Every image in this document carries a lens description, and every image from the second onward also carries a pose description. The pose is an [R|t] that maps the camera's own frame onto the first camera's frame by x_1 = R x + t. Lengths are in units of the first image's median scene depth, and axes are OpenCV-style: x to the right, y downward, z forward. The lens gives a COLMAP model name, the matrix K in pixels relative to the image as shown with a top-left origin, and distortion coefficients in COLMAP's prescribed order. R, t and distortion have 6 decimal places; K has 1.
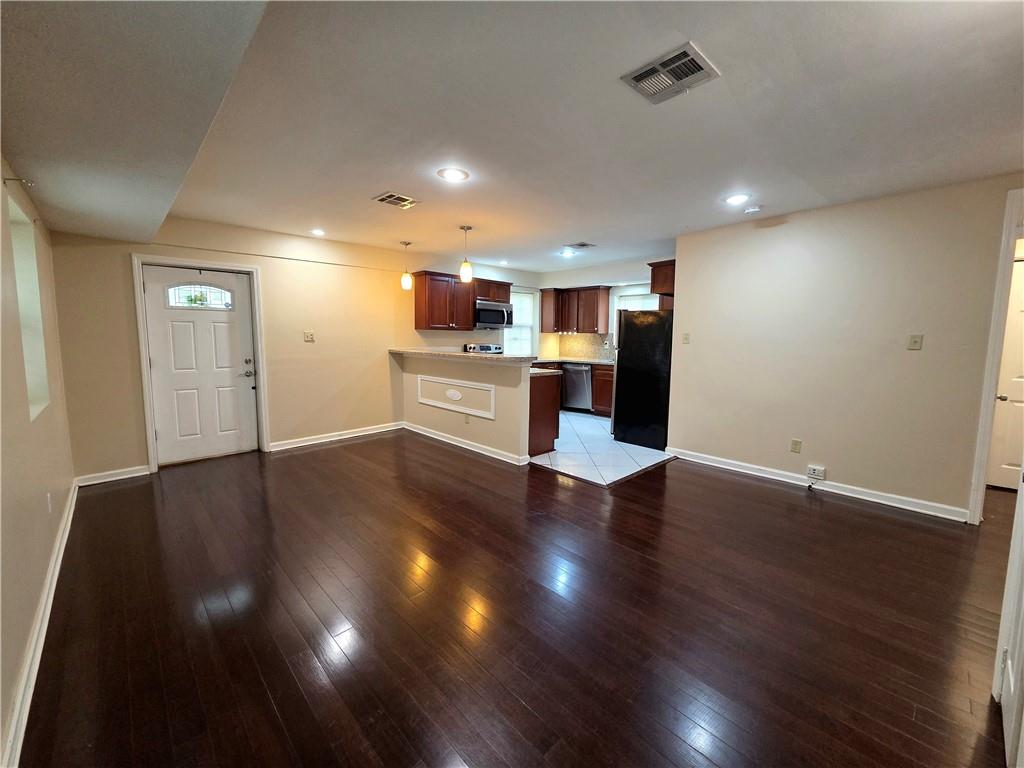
lens RADIAL K [[417.8, 0, 512.7], [0, 417.8, 378.1], [0, 0, 1]] dist [0.002075, 0.000302]
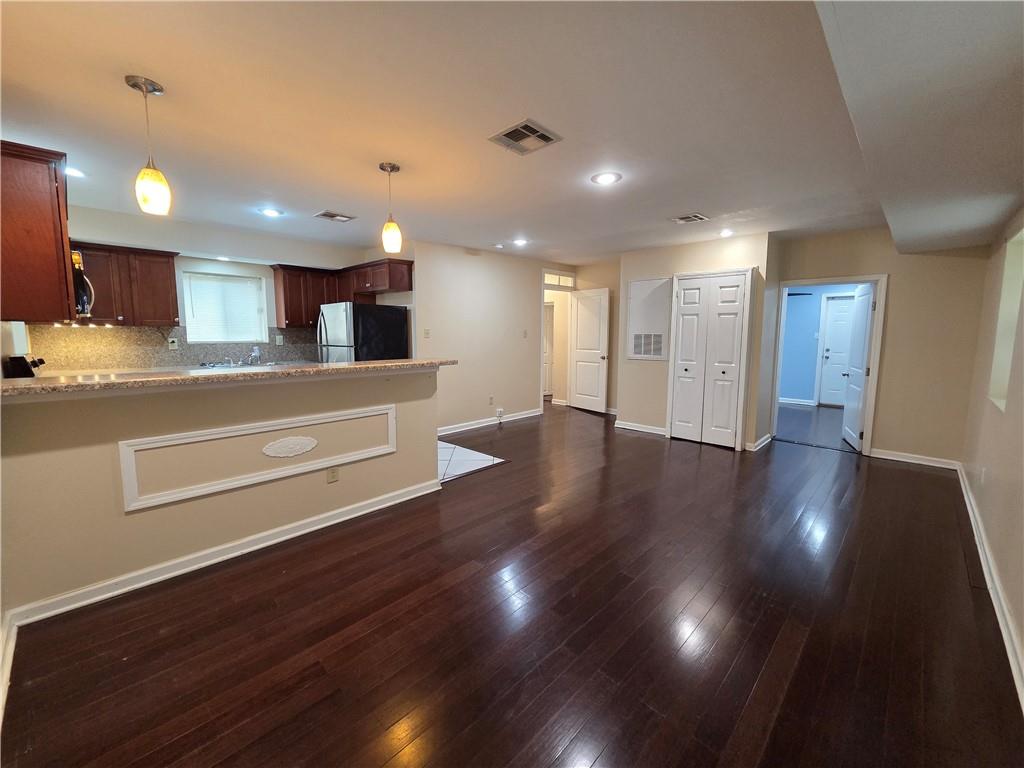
lens RADIAL K [[417.8, 0, 512.7], [0, 417.8, 378.1], [0, 0, 1]] dist [0.002075, 0.000302]
pose [[-0.048335, -0.122435, 0.991299, -0.699882], [0.093966, 0.987500, 0.126548, -0.090455], [-0.994401, 0.099265, -0.036226, 0.762300]]
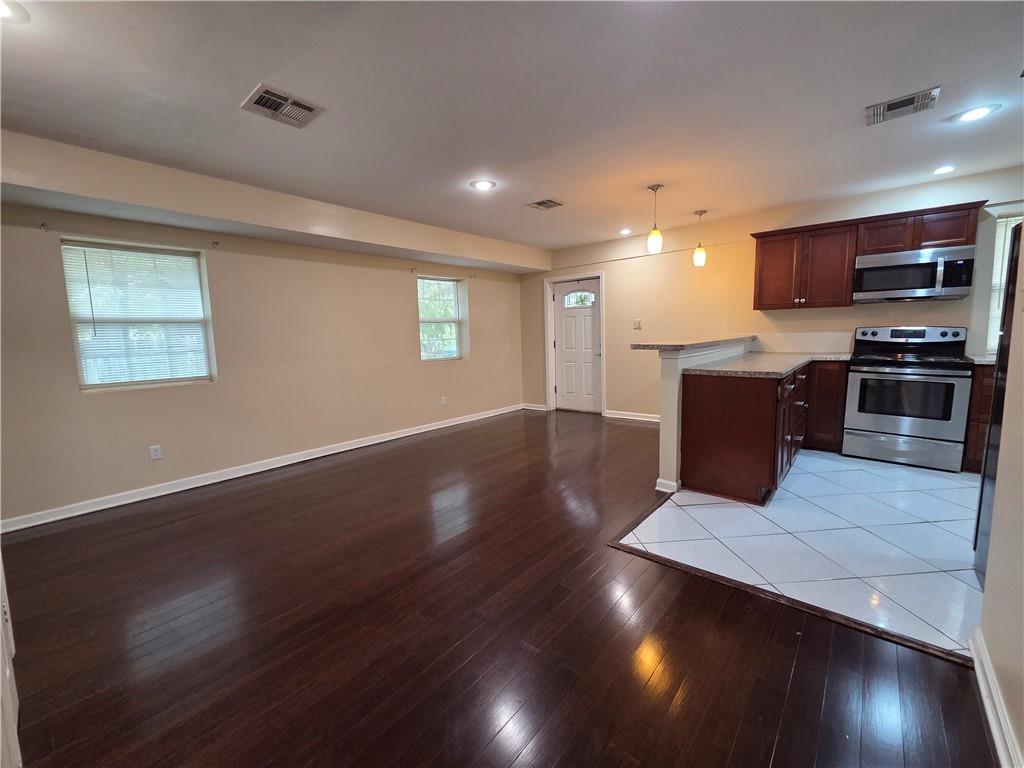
lens RADIAL K [[417.8, 0, 512.7], [0, 417.8, 378.1], [0, 0, 1]] dist [0.002075, 0.000302]
pose [[0.104758, 0.098211, -0.989637, 0.628056], [-0.072477, 0.993220, 0.090895, -0.034550], [0.991853, 0.062204, 0.111165, 0.572558]]
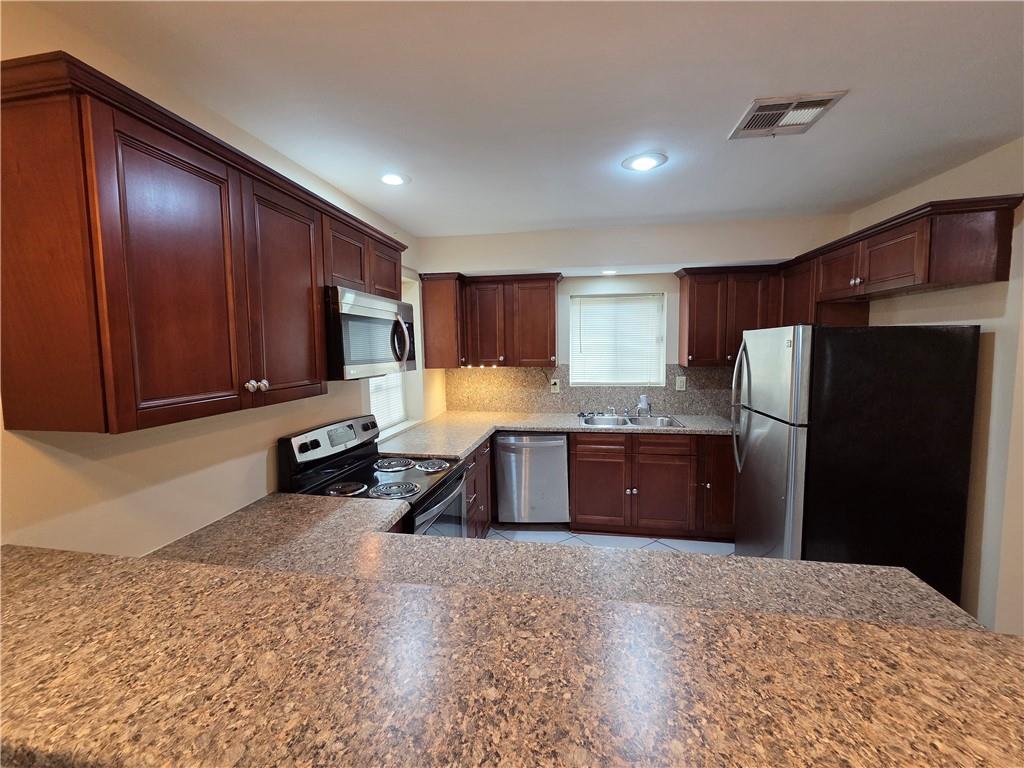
lens RADIAL K [[417.8, 0, 512.7], [0, 417.8, 378.1], [0, 0, 1]] dist [0.002075, 0.000302]
pose [[0.801235, -0.071858, 0.594020, -0.208920], [0.082601, 0.996541, 0.009135, -0.150835], [-0.592621, 0.041748, 0.804399, 0.916694]]
